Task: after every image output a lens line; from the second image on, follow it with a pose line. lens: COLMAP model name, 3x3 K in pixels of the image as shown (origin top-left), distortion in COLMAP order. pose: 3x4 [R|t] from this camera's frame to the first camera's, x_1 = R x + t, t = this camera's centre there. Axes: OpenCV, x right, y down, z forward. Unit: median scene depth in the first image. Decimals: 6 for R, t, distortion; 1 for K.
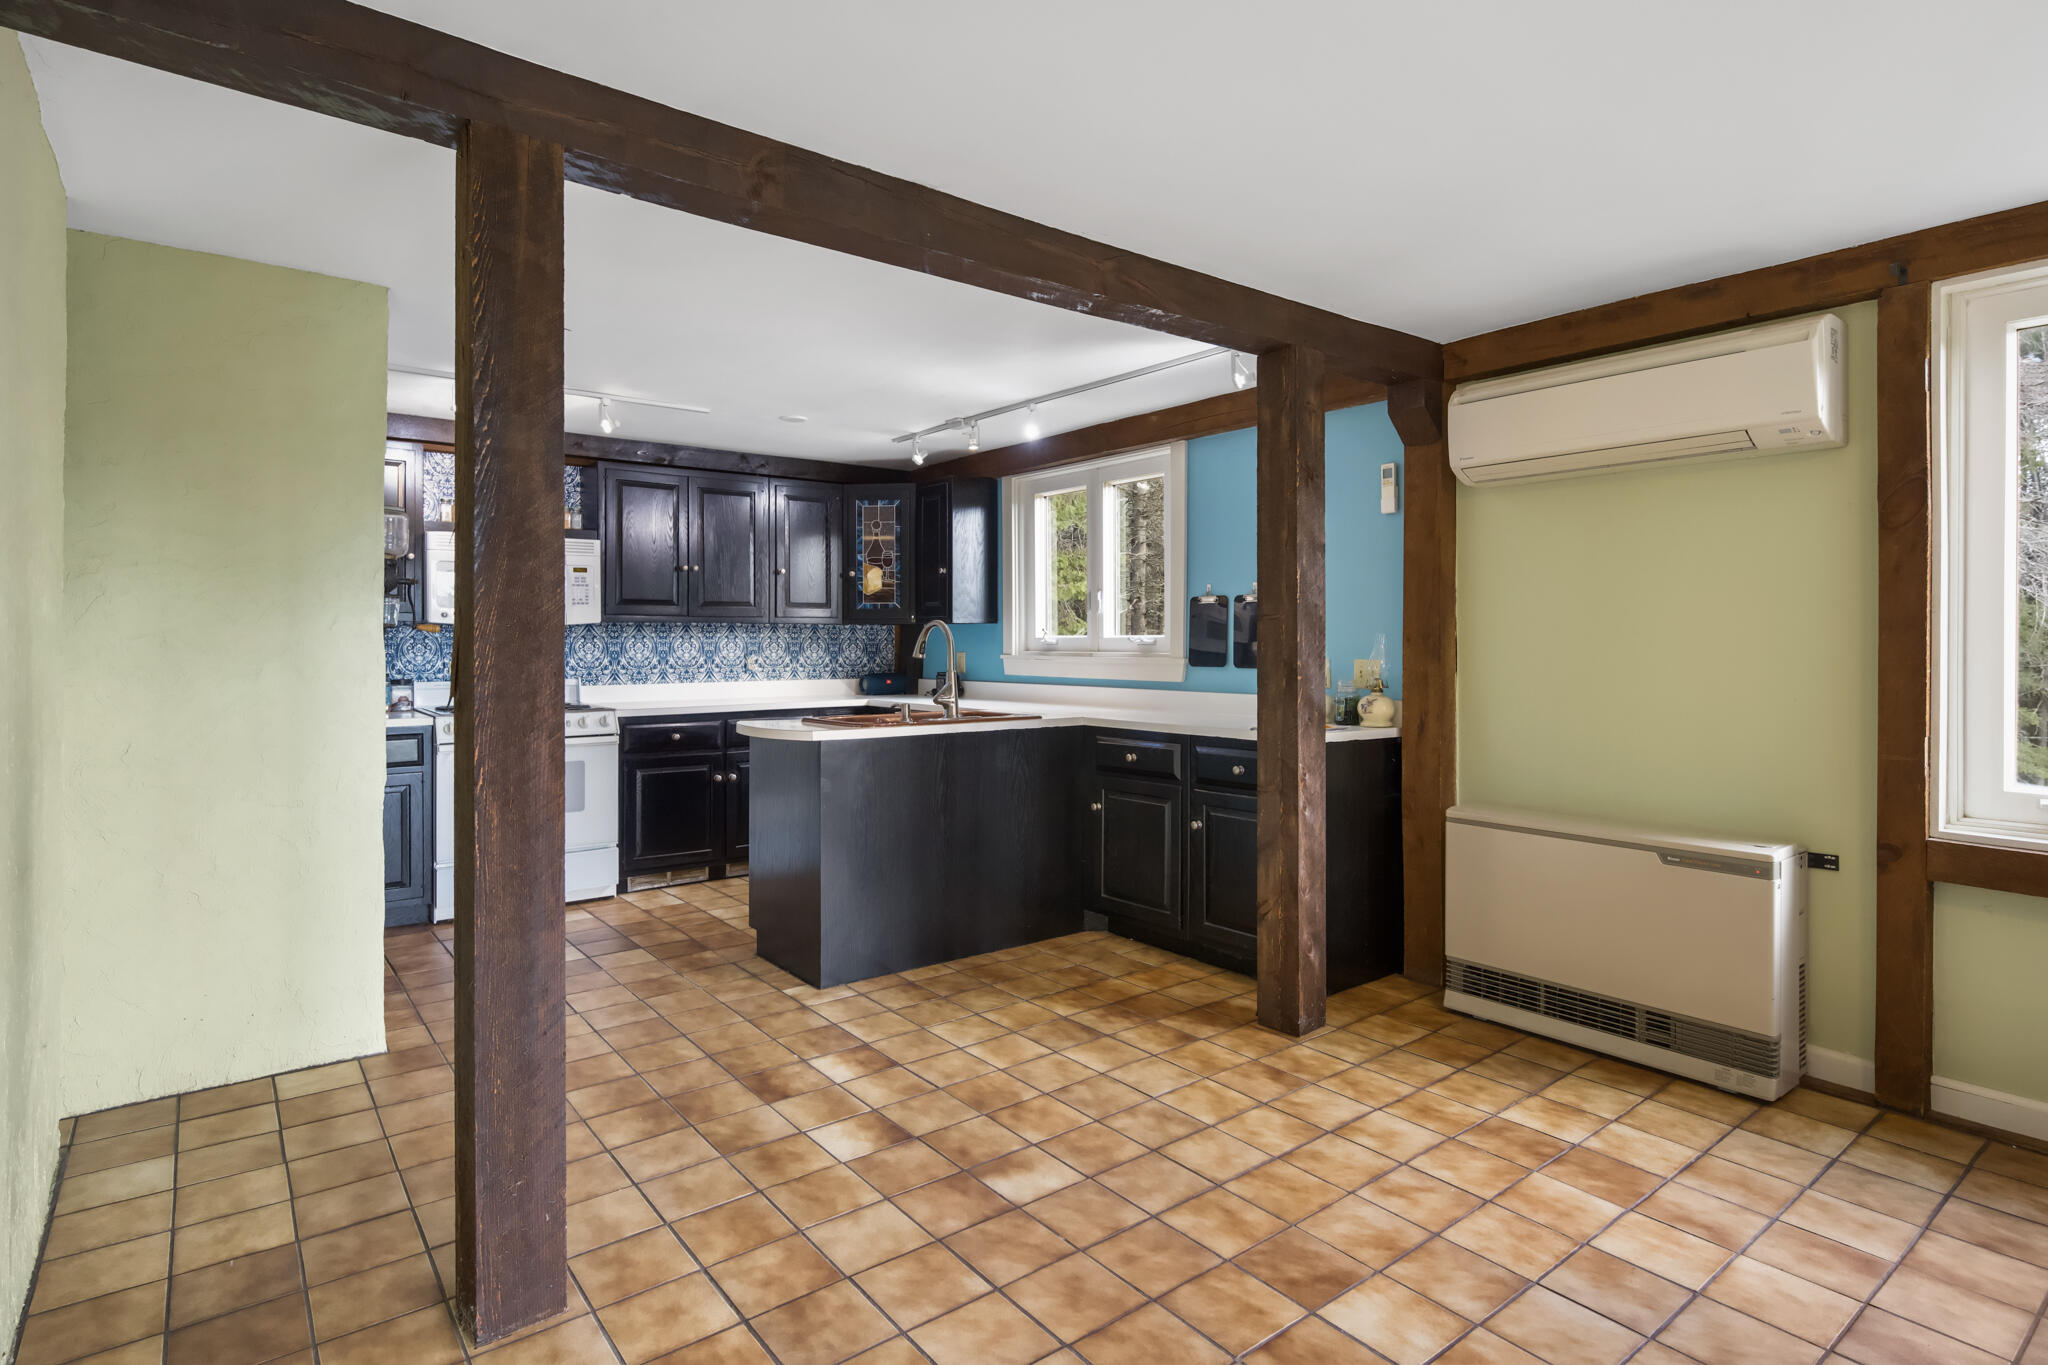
lens RADIAL K [[1066.4, 0, 1034.6], [0, 1066.4, 643.5], [0, 0, 1]] dist [0.004215, 0.000504]
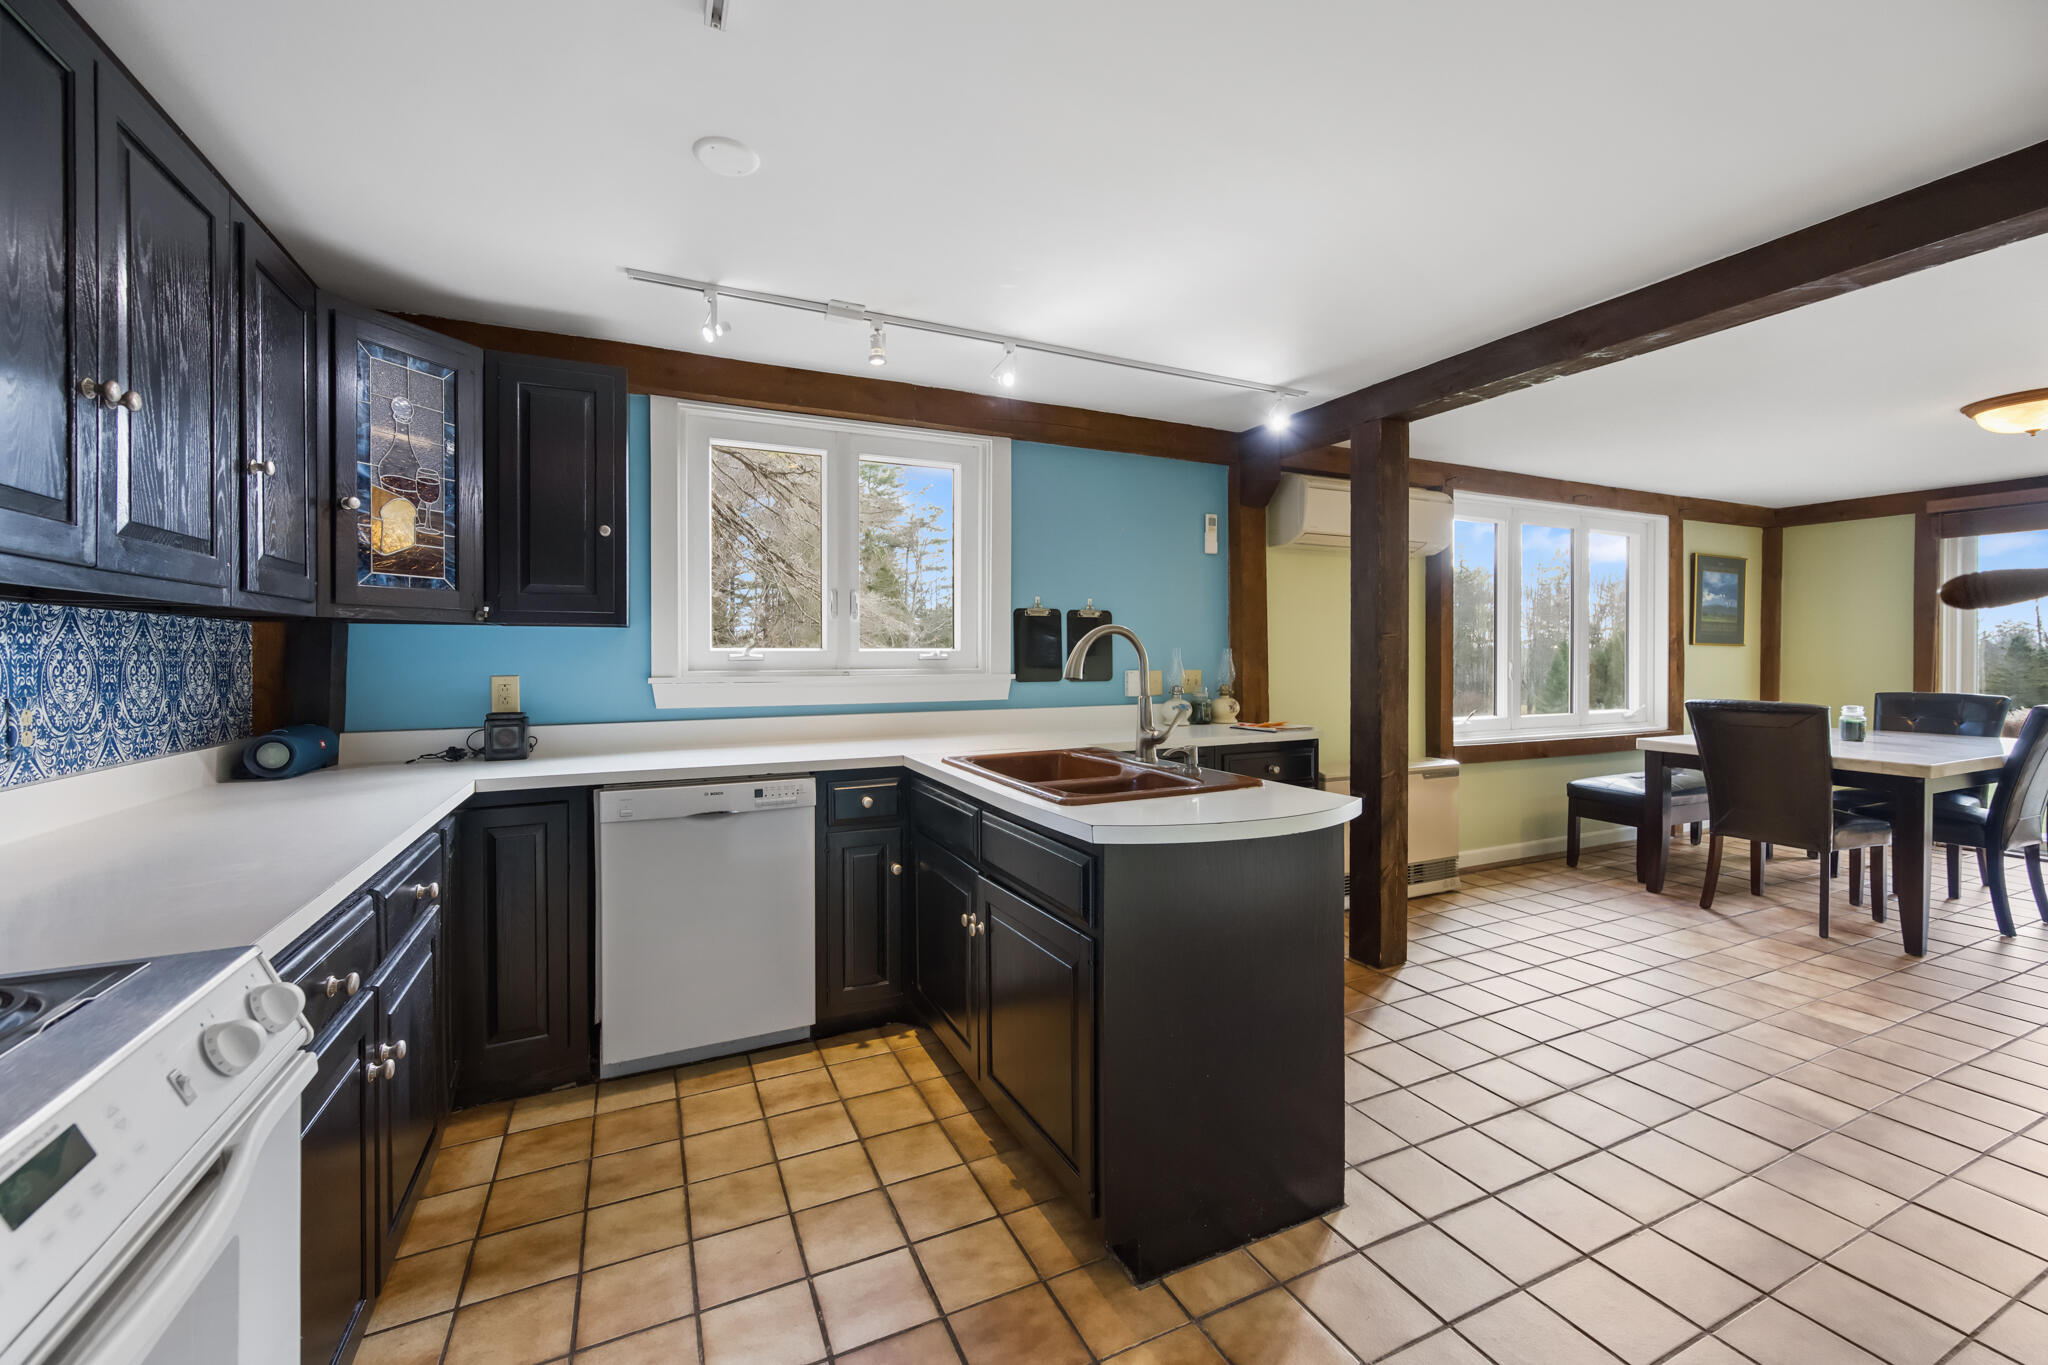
lens RADIAL K [[826.7, 0, 1028.7], [0, 826.7, 653.2], [0, 0, 1]] dist [-0.002128, 0.000709]
pose [[0.222377, 0.001021, 0.974960, -0.921139], [0.004320, 0.999989, -0.002033, -0.003957], [-0.974951, 0.004663, 0.222370, 1.368593]]
